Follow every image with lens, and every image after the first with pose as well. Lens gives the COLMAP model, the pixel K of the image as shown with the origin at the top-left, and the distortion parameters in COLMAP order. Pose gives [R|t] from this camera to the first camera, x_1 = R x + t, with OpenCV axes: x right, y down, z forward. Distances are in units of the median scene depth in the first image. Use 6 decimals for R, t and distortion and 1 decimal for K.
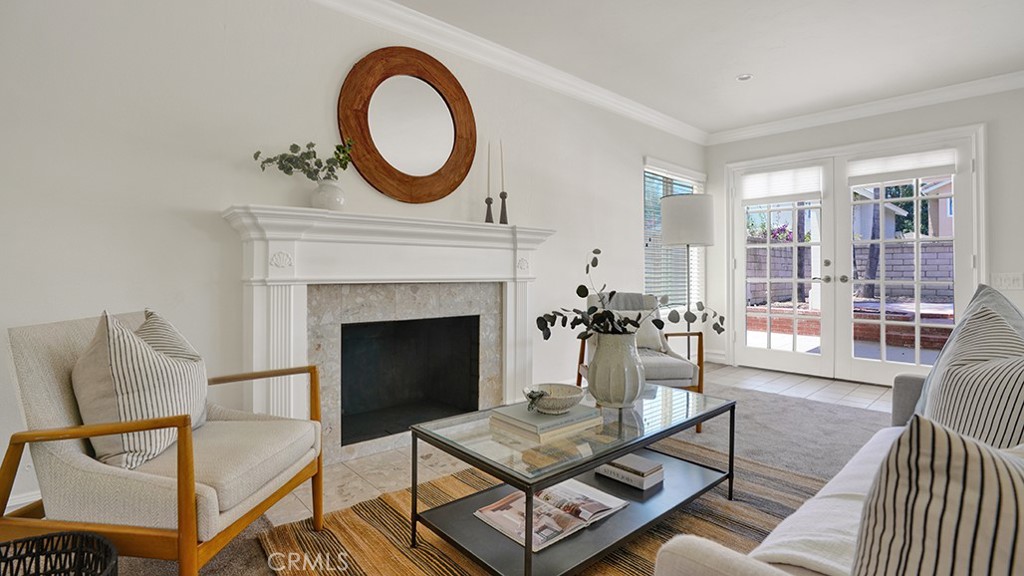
lens RADIAL K [[471.0, 0, 514.3], [0, 471.0, 287.8], [0, 0, 1]] dist [-0.074665, 0.029523]
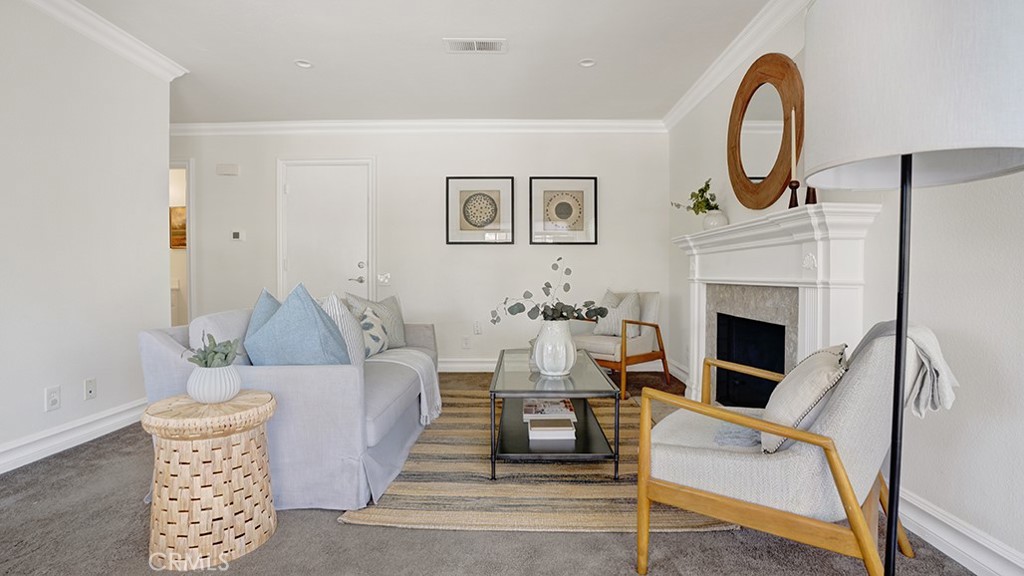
lens RADIAL K [[471.0, 0, 514.3], [0, 471.0, 287.8], [0, 0, 1]] dist [-0.074665, 0.029523]
pose [[-0.680771, 0.018588, -0.732260, 0.880330], [-0.029434, 0.998176, 0.052703, -0.039794], [0.731905, 0.057432, -0.678982, 1.290816]]
